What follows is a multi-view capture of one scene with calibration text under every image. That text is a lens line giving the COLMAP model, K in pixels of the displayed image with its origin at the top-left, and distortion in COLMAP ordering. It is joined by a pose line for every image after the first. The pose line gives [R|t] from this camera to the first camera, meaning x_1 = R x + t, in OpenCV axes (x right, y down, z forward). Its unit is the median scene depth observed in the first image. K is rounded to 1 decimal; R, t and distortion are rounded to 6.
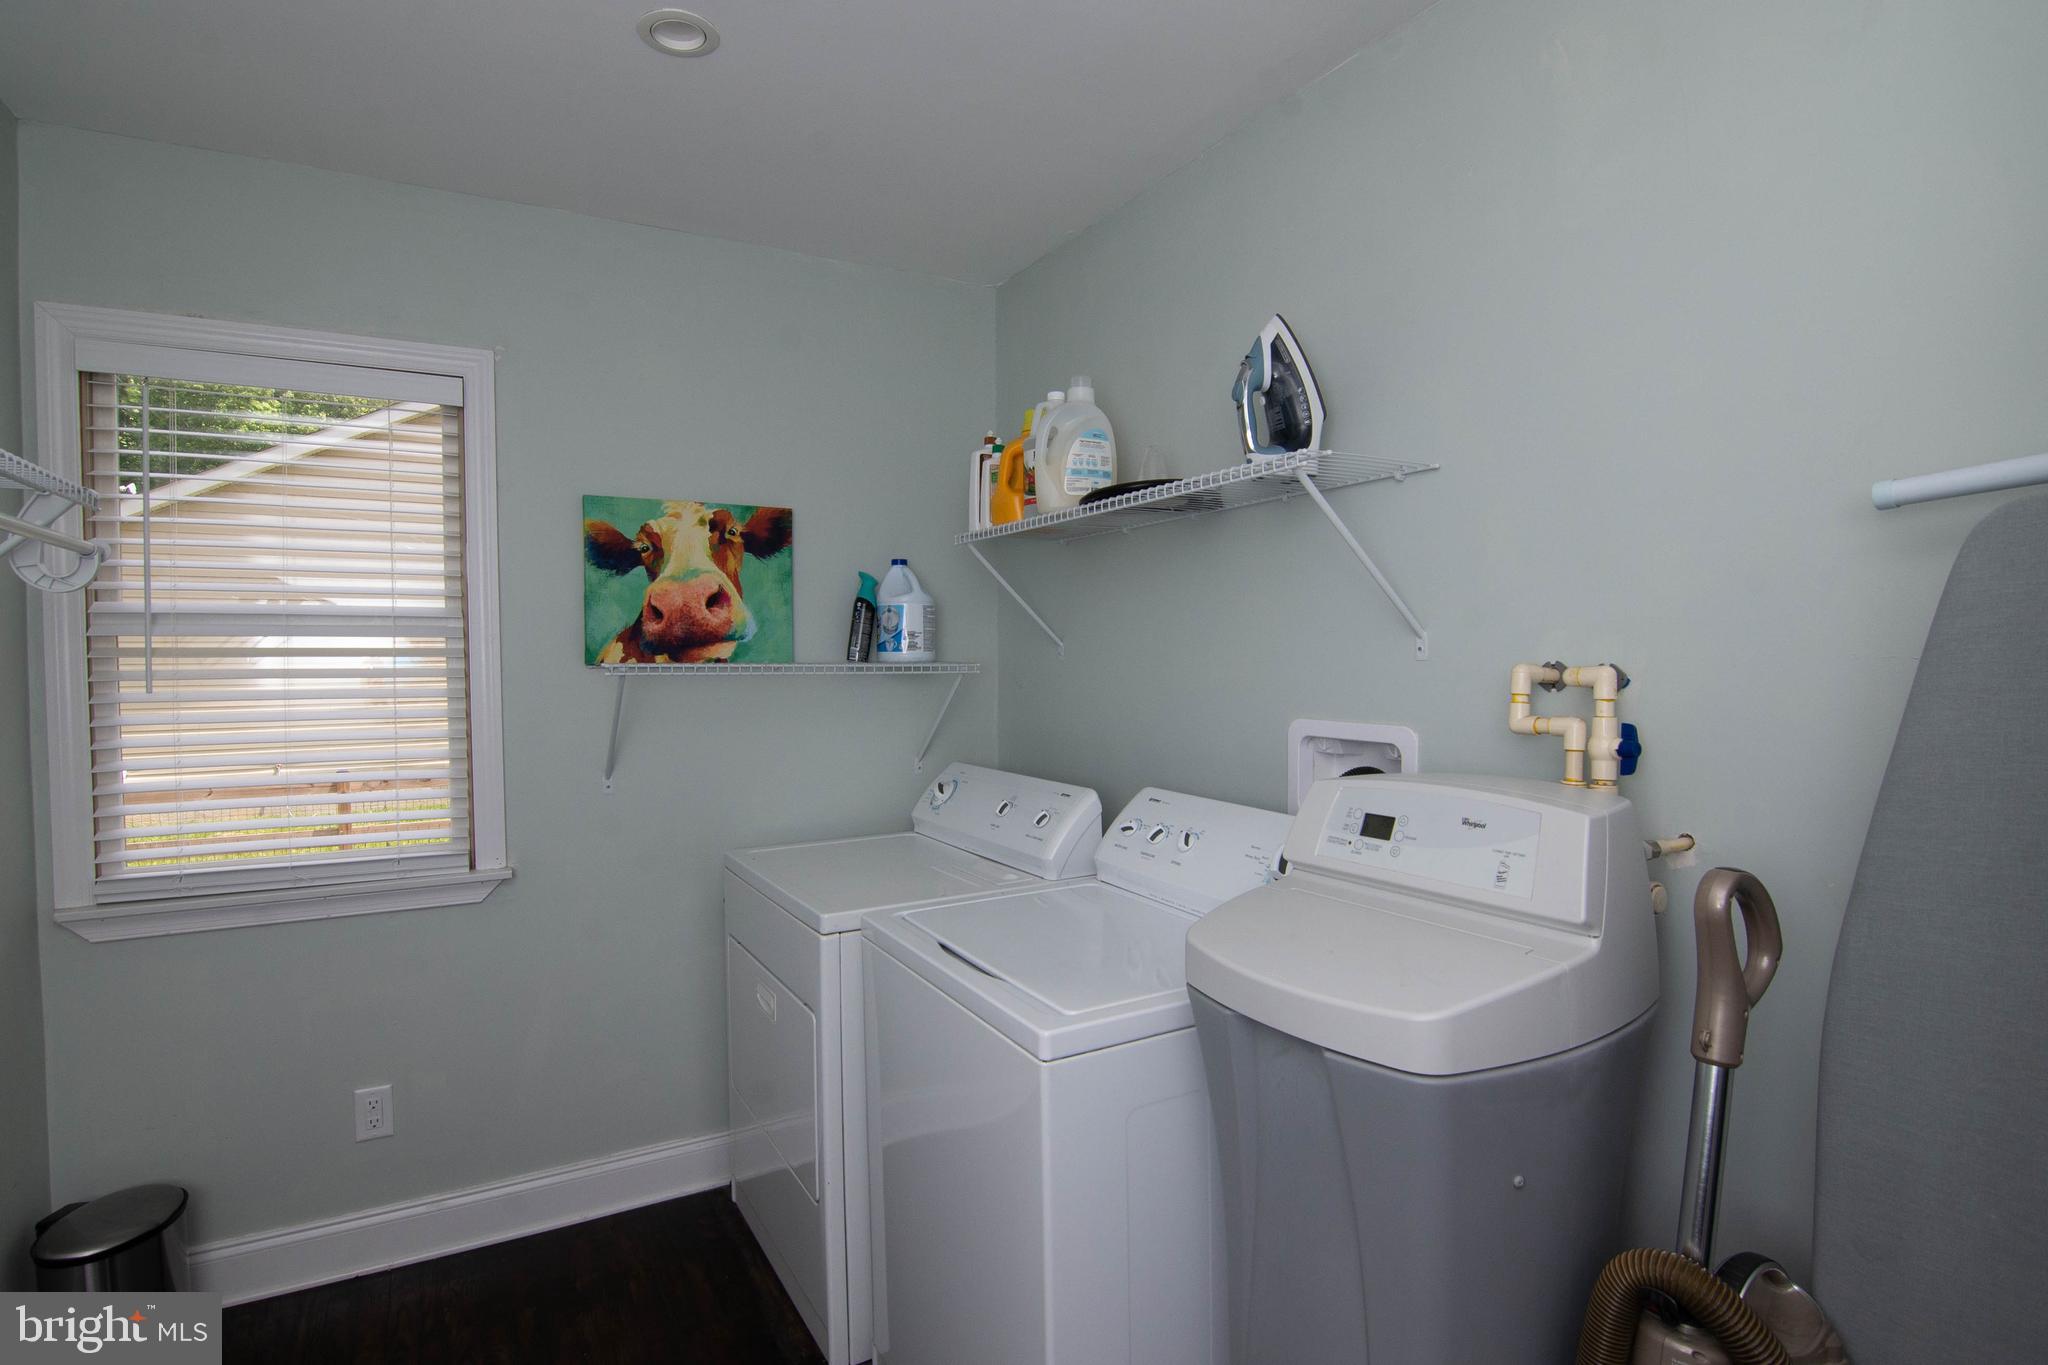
lens RADIAL K [[1055.7, 0, 1019.8], [0, 1055.7, 689.2], [0, 0, 1]] dist [-0.007885, -0.000472]
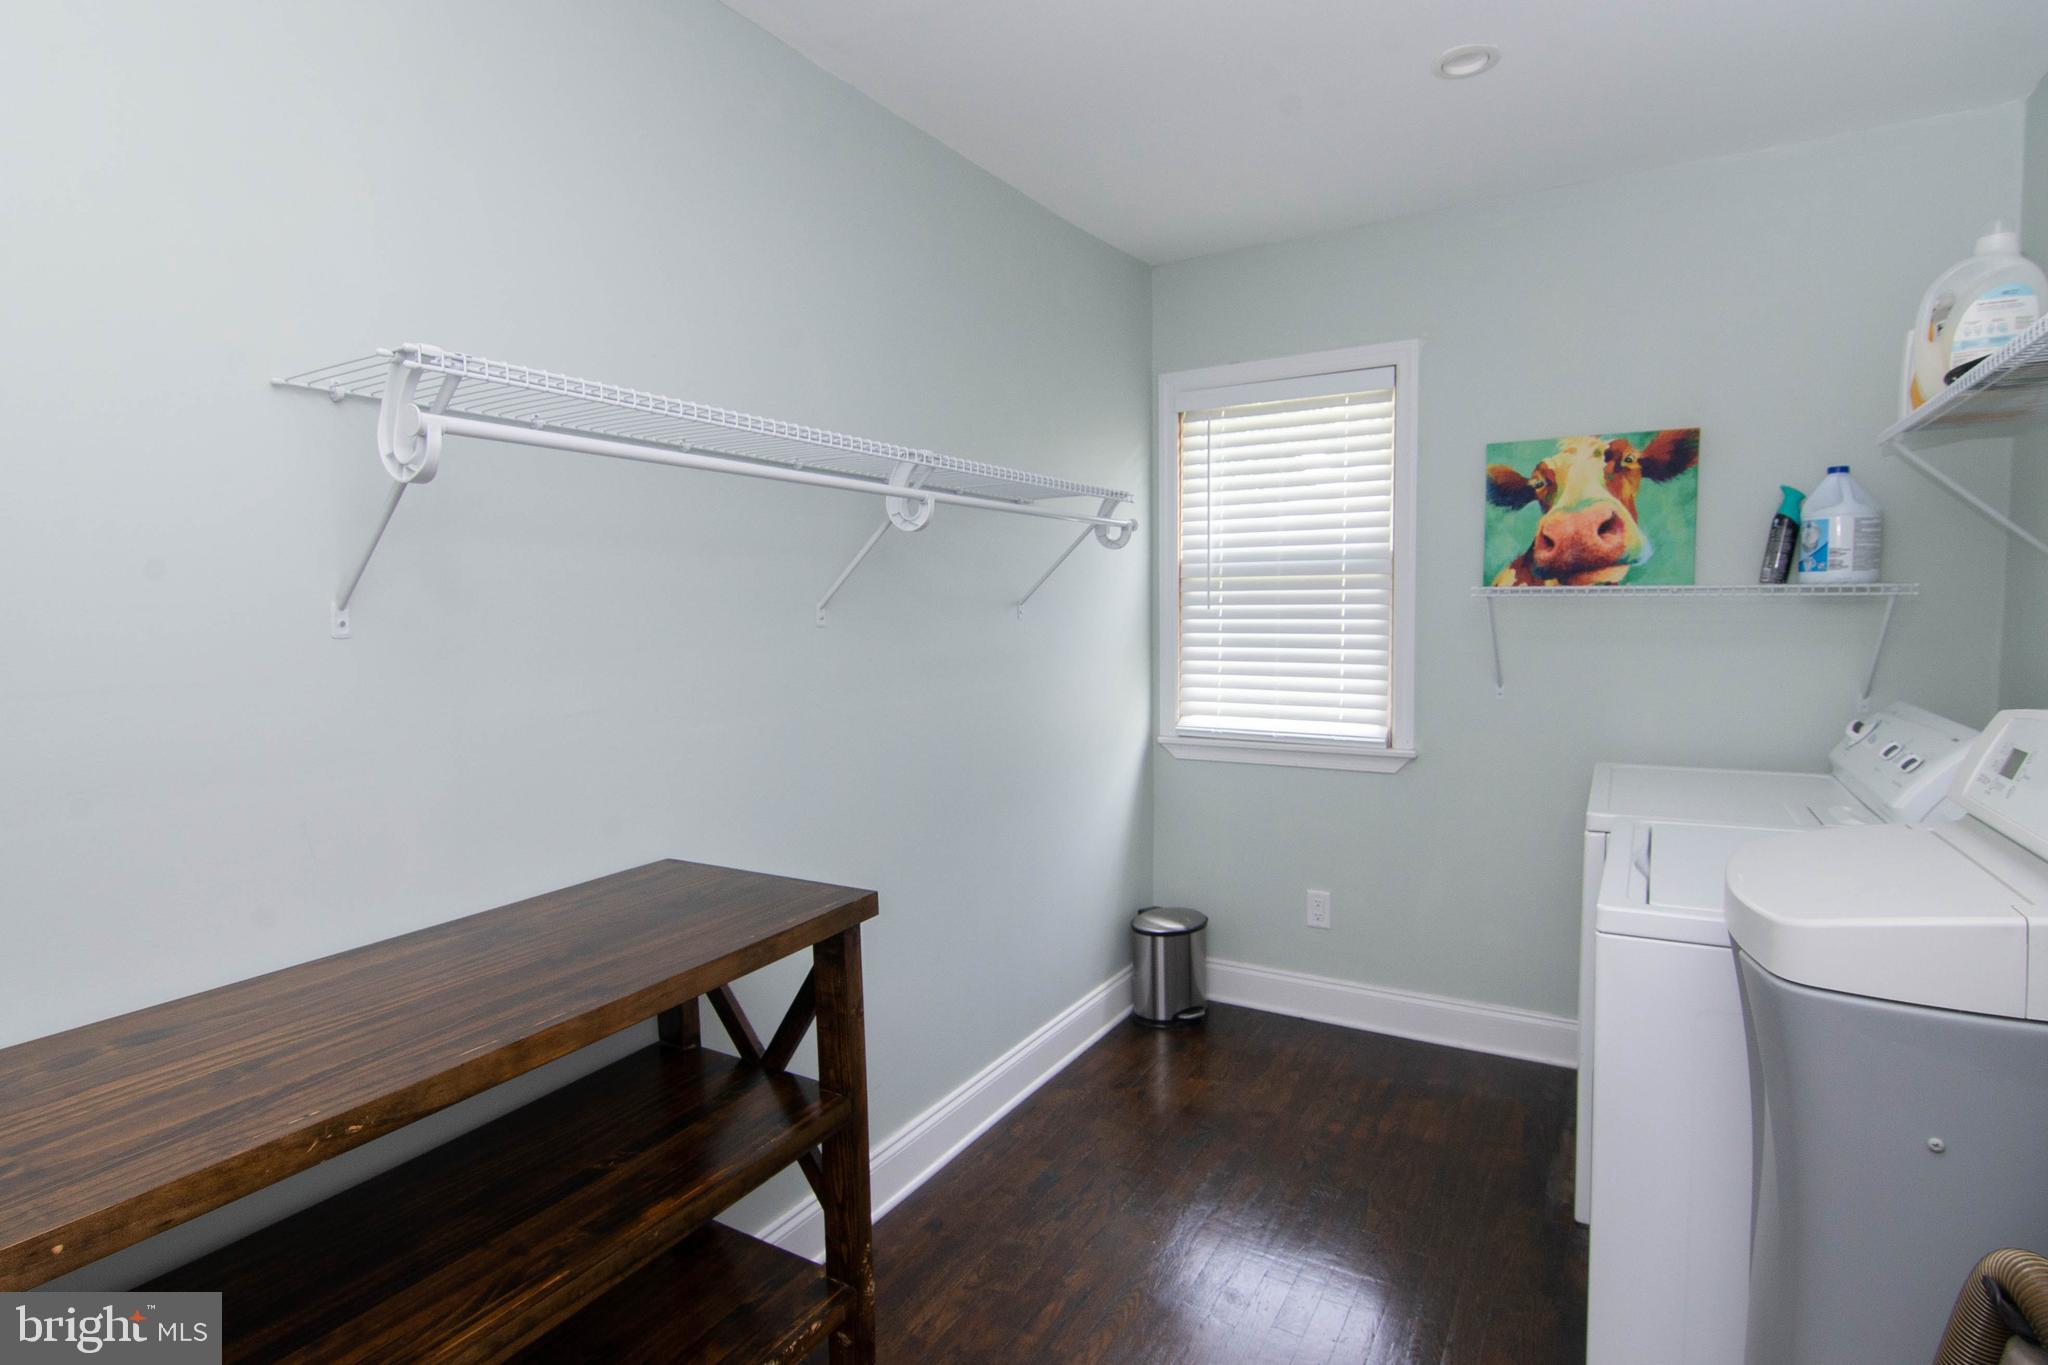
lens RADIAL K [[1055.7, 0, 1019.8], [0, 1055.7, 689.2], [0, 0, 1]] dist [-0.007885, -0.000472]
pose [[0.502049, 0.069274, -0.862060, 0.339760], [-0.017504, 0.997397, 0.069955, 0.014884], [0.864662, -0.020031, 0.501955, -0.044662]]
